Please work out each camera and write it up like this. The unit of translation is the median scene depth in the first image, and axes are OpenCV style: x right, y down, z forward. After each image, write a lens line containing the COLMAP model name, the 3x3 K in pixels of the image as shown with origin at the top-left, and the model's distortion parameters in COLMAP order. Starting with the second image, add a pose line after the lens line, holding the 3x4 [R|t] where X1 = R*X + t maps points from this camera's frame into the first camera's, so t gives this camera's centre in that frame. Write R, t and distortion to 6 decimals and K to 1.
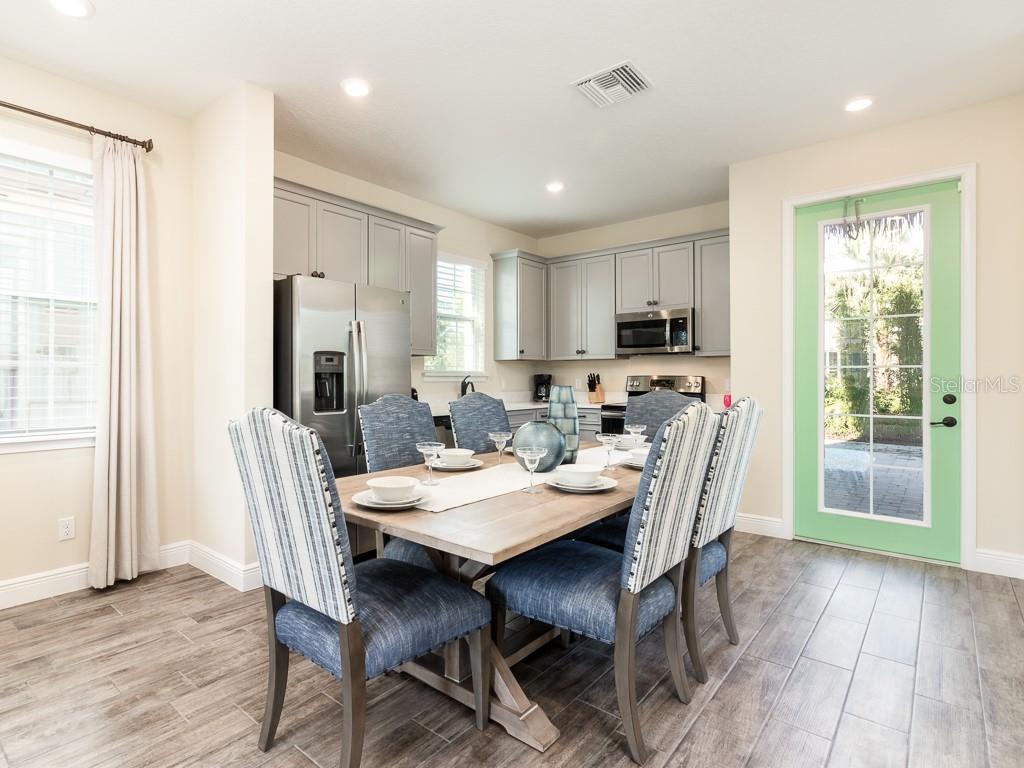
lens RADIAL K [[539.1, 0, 462.7], [0, 539.1, 378.4], [0, 0, 1]] dist [0.000116, 0.000733]
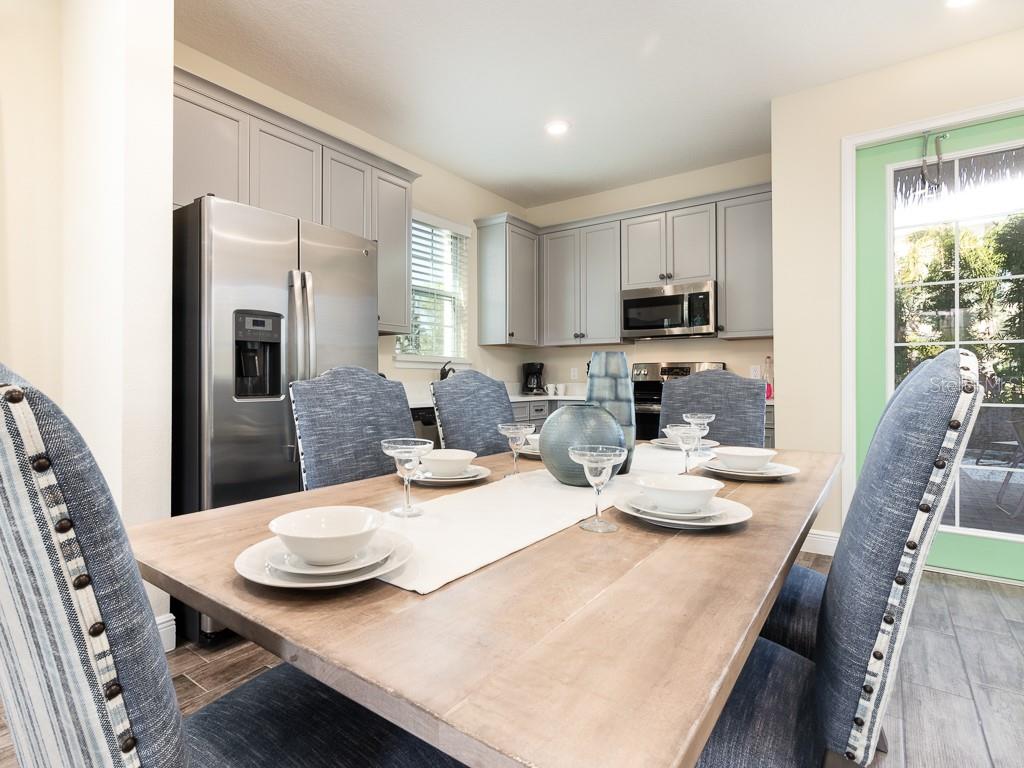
lens RADIAL K [[532.3, 0, 469.6], [0, 532.3, 379.1], [0, 0, 1]] dist [-0.000268, -0.000410]
pose [[0.997728, 0.001009, 0.067366, -0.020546], [-0.000875, 0.999998, -0.002029, 0.036801], [-0.067368, 0.001965, 0.997726, 0.279637]]
